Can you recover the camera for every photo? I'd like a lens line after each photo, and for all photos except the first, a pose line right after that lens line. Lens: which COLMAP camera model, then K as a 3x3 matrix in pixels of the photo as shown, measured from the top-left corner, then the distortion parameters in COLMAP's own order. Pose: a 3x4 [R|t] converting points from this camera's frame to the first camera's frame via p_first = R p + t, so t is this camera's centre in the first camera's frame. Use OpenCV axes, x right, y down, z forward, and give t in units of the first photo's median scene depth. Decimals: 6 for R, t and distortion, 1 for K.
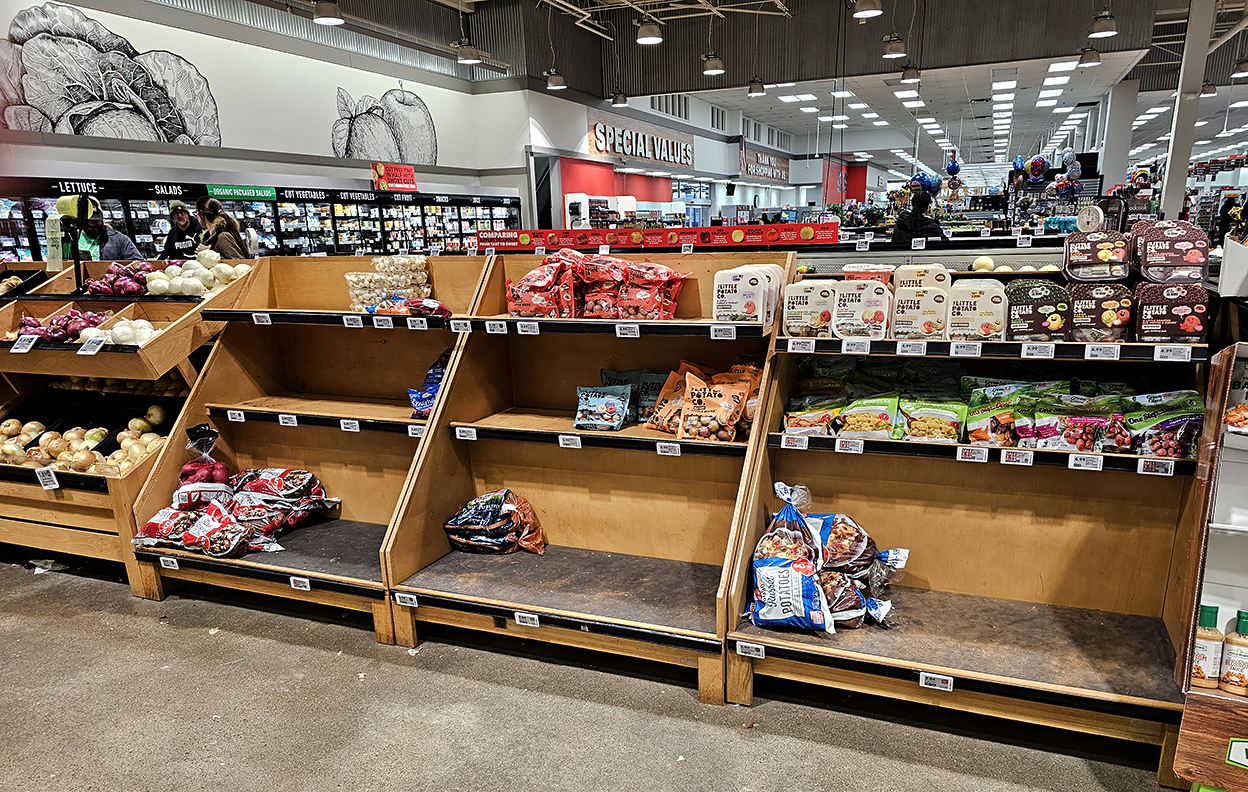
lens RADIAL K [[844.3, 0, 624.0], [0, 844.3, 396.0], [0, 0, 1]] dist [0.063727, -0.001036]
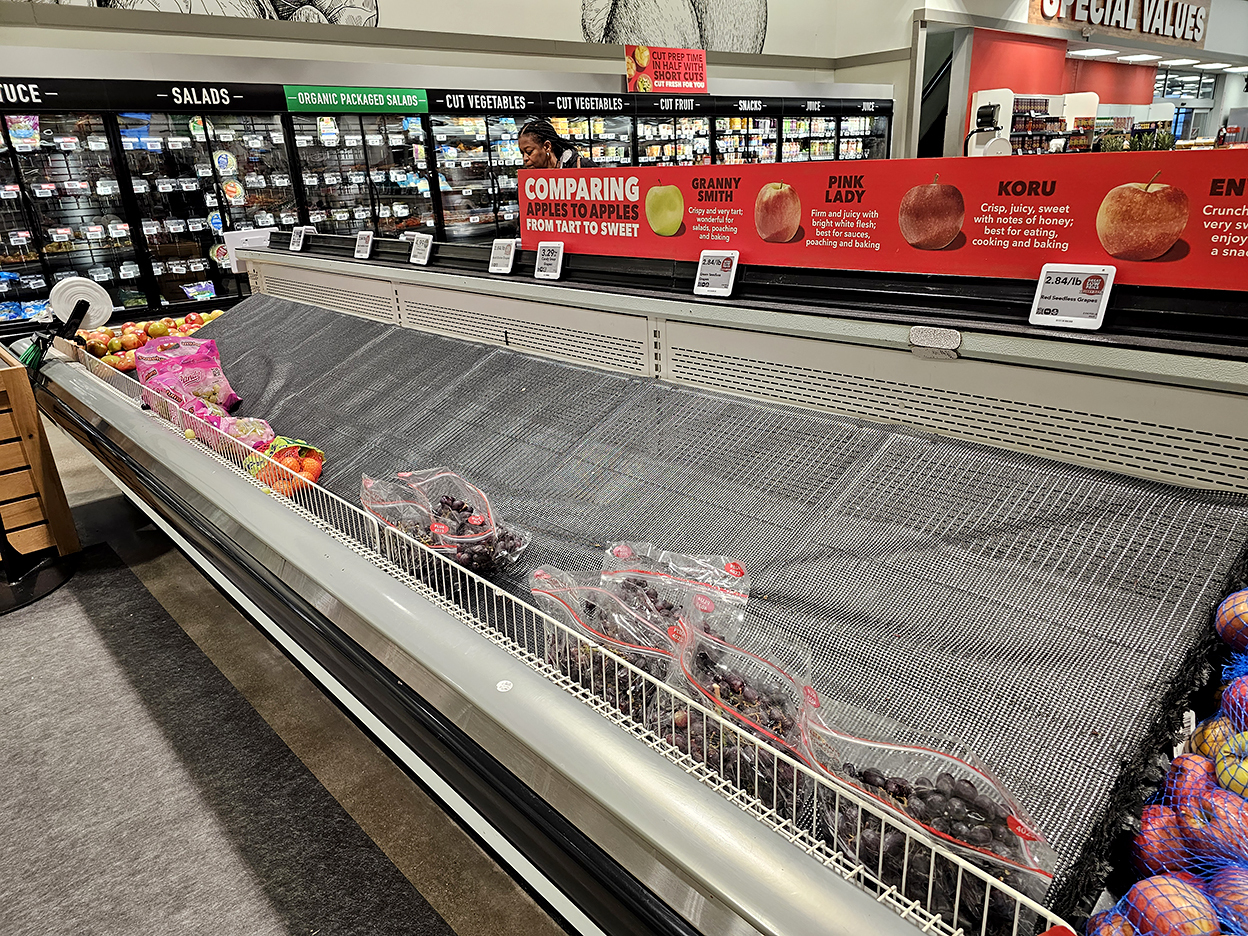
lens RADIAL K [[847.0, 0, 624.0], [0, 847.0, 468.0], [0, 0, 1]] dist [0.049033, -0.027793]
pose [[0.902589, 0.133242, -0.409366, -0.007964], [-0.067518, 0.982944, 0.171064, -0.071995], [0.425176, -0.126761, 0.896190, 0.366267]]
